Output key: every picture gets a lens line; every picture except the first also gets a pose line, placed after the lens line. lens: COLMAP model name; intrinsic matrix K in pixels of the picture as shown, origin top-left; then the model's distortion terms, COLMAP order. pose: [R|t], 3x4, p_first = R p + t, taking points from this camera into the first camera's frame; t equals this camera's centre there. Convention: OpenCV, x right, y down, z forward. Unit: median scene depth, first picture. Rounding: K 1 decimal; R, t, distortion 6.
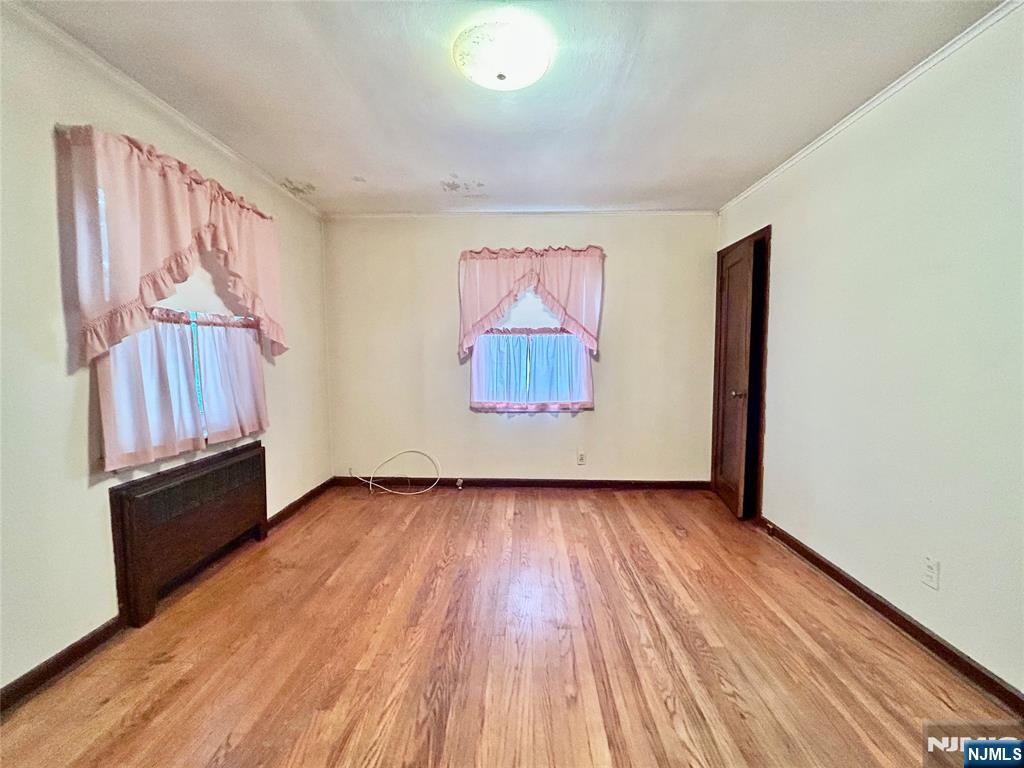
lens RADIAL K [[411.9, 0, 513.4], [0, 411.9, 382.4], [0, 0, 1]] dist [-0.002276, -0.000057]
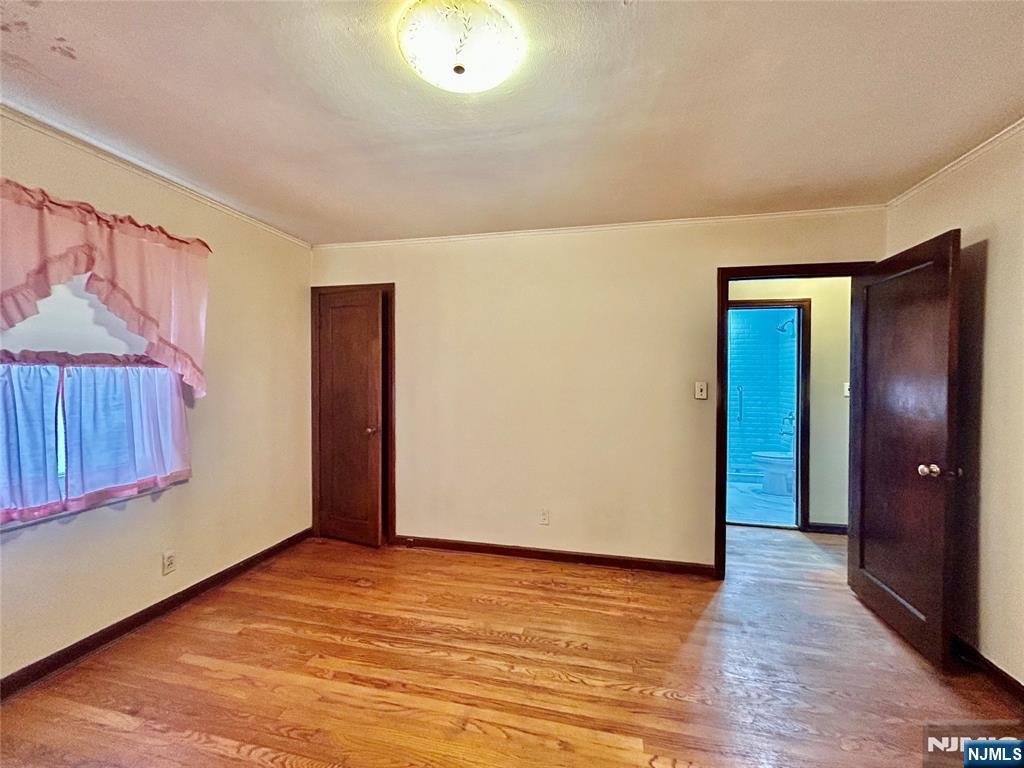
lens RADIAL K [[411.5, 0, 513.8], [0, 411.5, 382.5], [0, 0, 1]] dist [0.000956, 0.000437]
pose [[0.193599, -0.006229, 0.981061, -0.517754], [0.063793, 0.997944, -0.006252, -0.079426], [-0.979004, 0.063795, 0.193598, 0.504740]]
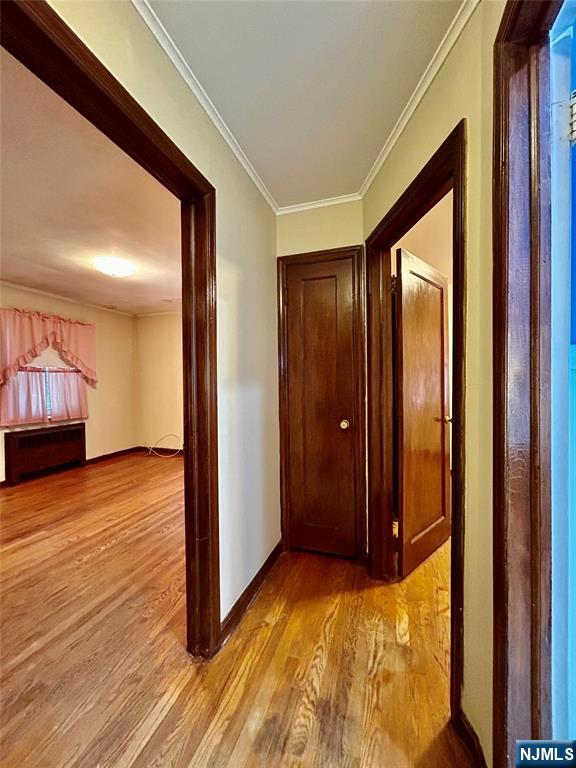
lens RADIAL K [[308.7, 0, 287.4], [0, 308.7, 385.9], [0, 0, 1]] dist [0.000956, 0.000437]
pose [[0.956389, -0.005038, -0.292052, 1.012443], [-0.011775, 0.998374, -0.055782, 0.025573], [0.291858, 0.056788, 0.954774, -0.313521]]
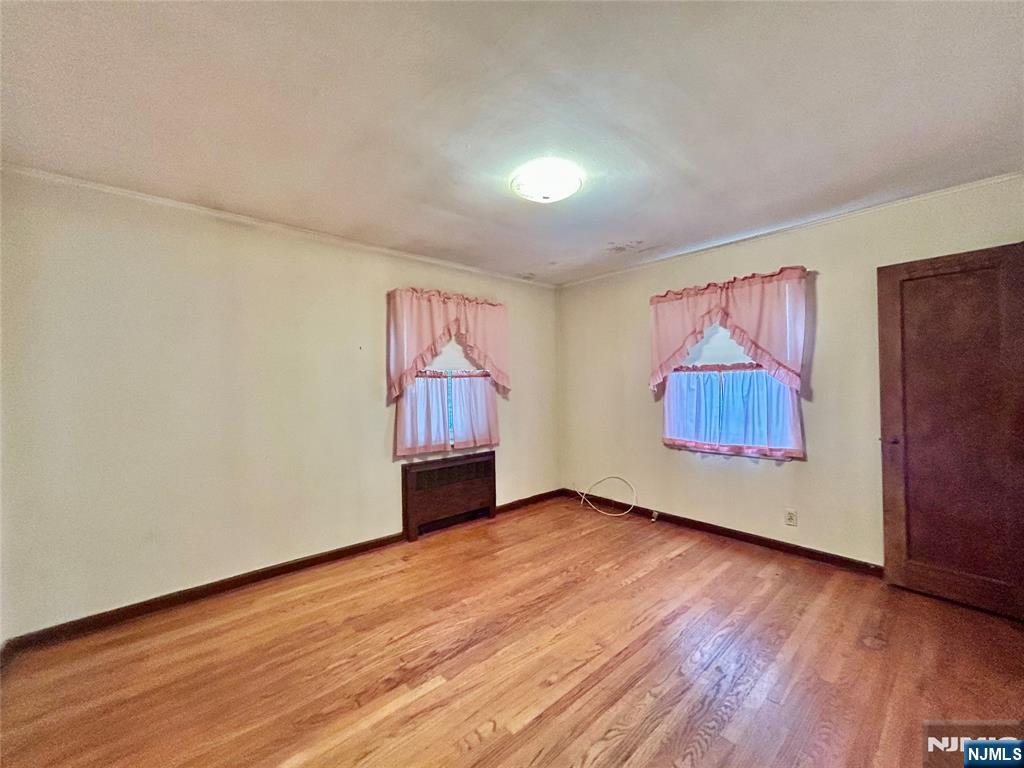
lens RADIAL K [[411.5, 0, 513.8], [0, 411.5, 382.5], [0, 0, 1]] dist [0.000956, 0.000437]
pose [[0.685665, -0.012212, -0.727814, 0.574658], [-0.035205, 0.998133, -0.049914, -0.038365], [0.727065, 0.059847, 0.683955, 0.014938]]
